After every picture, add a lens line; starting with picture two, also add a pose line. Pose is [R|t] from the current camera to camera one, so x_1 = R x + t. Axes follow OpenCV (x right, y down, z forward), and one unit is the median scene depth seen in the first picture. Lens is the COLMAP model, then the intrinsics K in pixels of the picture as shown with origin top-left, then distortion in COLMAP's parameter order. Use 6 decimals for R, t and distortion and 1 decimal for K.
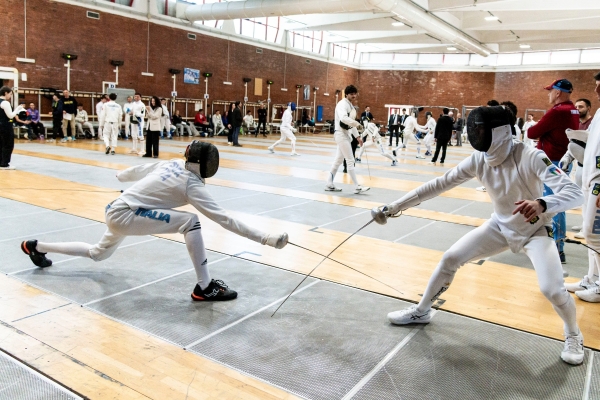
lens RADIAL K [[491.3, 0, 302.6], [0, 491.3, 200.2], [0, 0, 1]] dist [-0.043726, 0.006300]
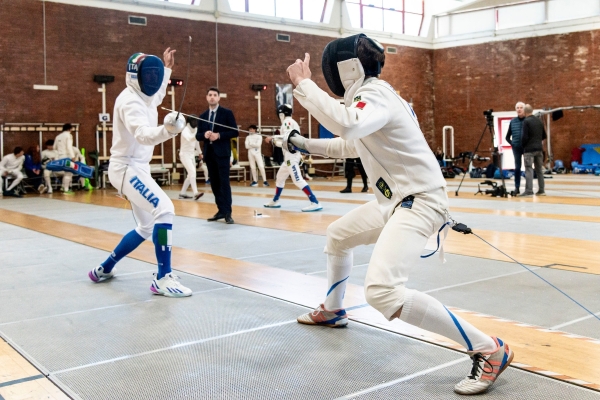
lens RADIAL K [[639.2, 0, 300.4], [0, 639.2, 200.1], [0, 0, 1]] dist [0.052597, 0.000000]
pose [[0.937383, -0.019373, -0.347761, 0.224604], [-0.012169, 0.996021, -0.088288, -0.050765], [0.348088, 0.086992, 0.933417, 0.352498]]
